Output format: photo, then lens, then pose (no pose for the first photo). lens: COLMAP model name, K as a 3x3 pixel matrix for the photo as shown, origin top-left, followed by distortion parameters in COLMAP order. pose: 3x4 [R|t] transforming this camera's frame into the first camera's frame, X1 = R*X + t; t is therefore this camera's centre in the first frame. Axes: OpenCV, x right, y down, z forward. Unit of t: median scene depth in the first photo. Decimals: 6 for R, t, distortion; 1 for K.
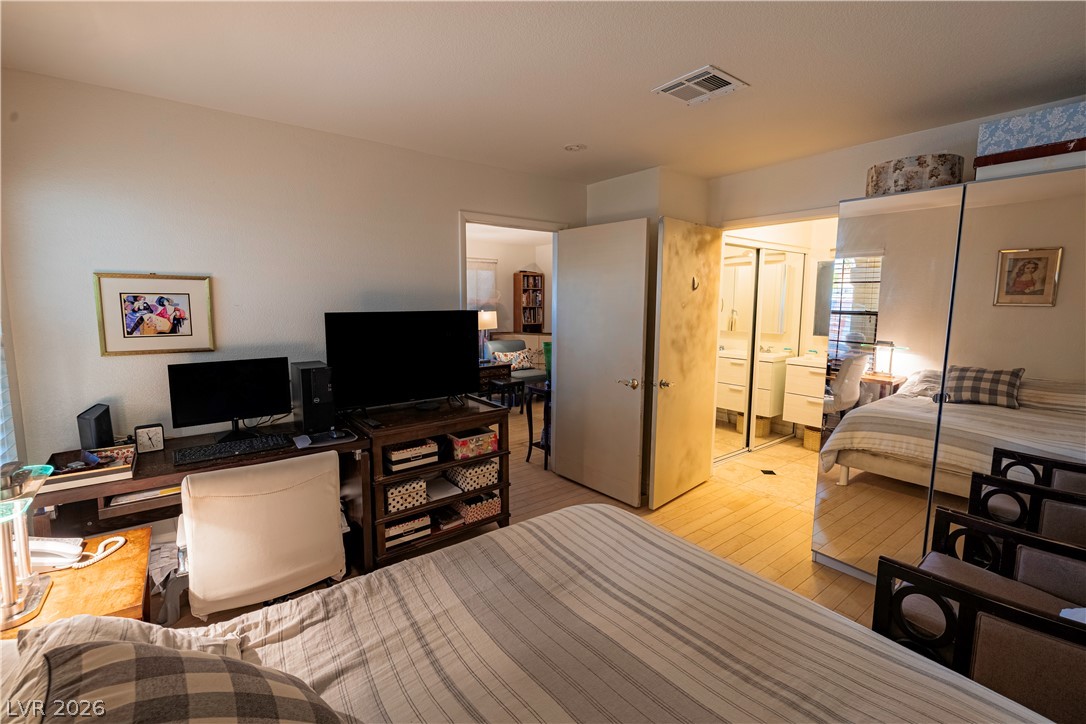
lens RADIAL K [[463.6, 0, 542.6], [0, 463.6, 353.2], [0, 0, 1]] dist [-0.000996, -0.000091]
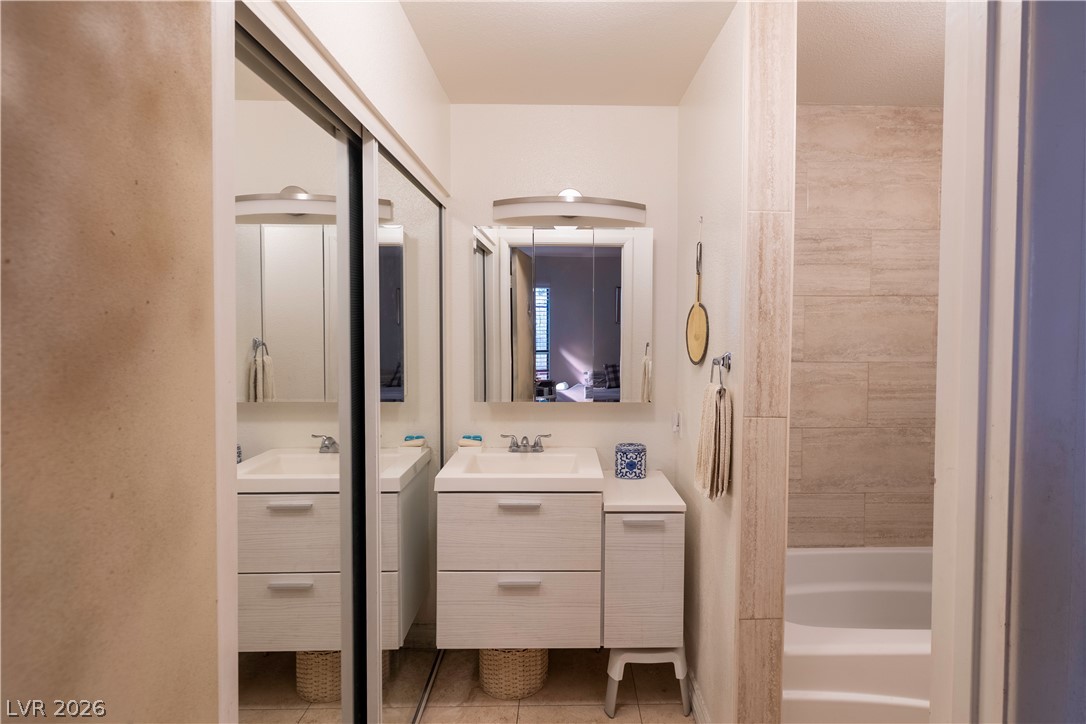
lens RADIAL K [[463.6, 0, 542.6], [0, 463.6, 353.2], [0, 0, 1]] dist [-0.000996, -0.000091]
pose [[0.575368, -0.025710, 0.817490, 0.264928], [0.085318, 0.995940, -0.028726, -0.065463], [-0.813432, 0.086275, 0.575226, 0.685793]]
